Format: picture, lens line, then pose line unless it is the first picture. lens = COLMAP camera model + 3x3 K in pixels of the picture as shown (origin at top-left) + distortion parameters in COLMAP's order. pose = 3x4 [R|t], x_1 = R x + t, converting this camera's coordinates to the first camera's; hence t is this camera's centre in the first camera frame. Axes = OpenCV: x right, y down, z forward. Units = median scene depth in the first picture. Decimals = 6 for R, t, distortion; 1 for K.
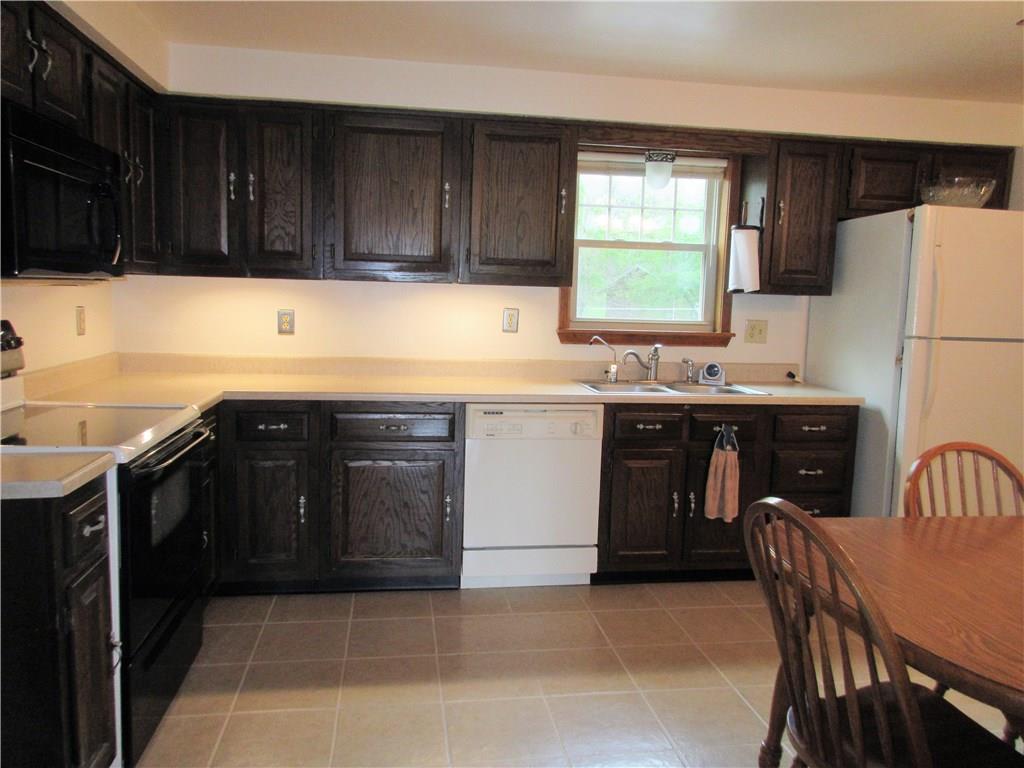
lens RADIAL K [[773.5, 0, 512.0], [0, 773.5, 384.0], [0, 0, 1]] dist [0.001836, -0.001073]
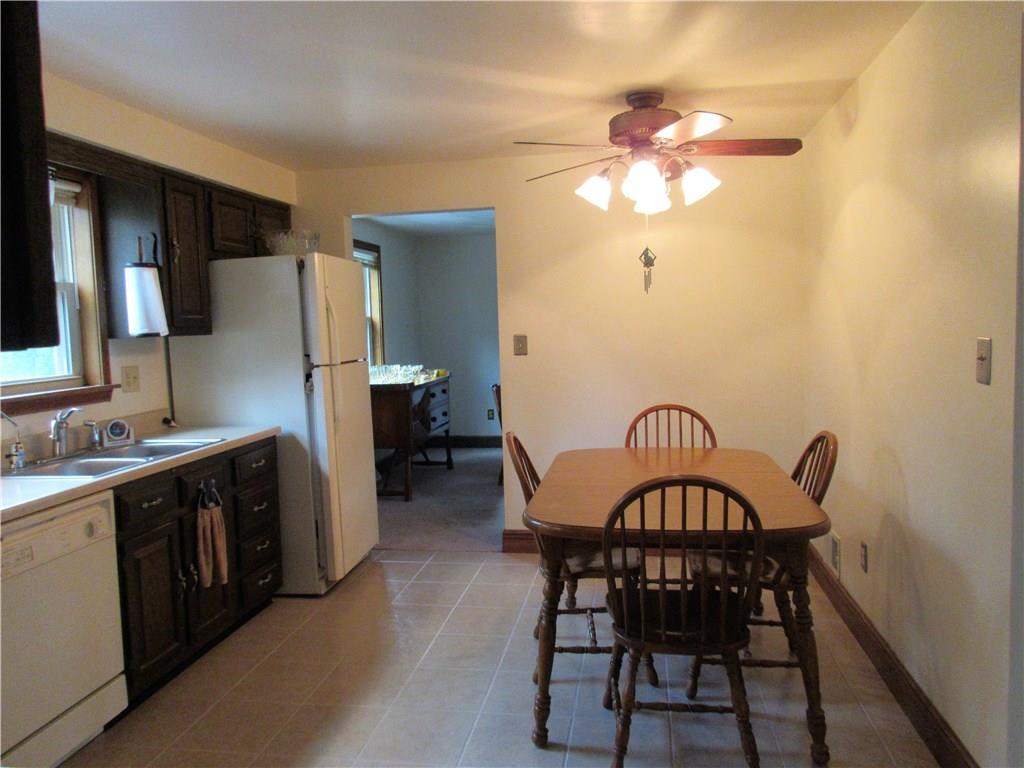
lens RADIAL K [[773.5, 0, 512.0], [0, 773.5, 384.0], [0, 0, 1]] dist [0.001836, -0.001073]
pose [[0.303483, -0.116505, 0.945687, -0.464489], [0.156091, 0.985168, 0.071277, -0.067714], [-0.939965, 0.125982, 0.317167, 0.353521]]
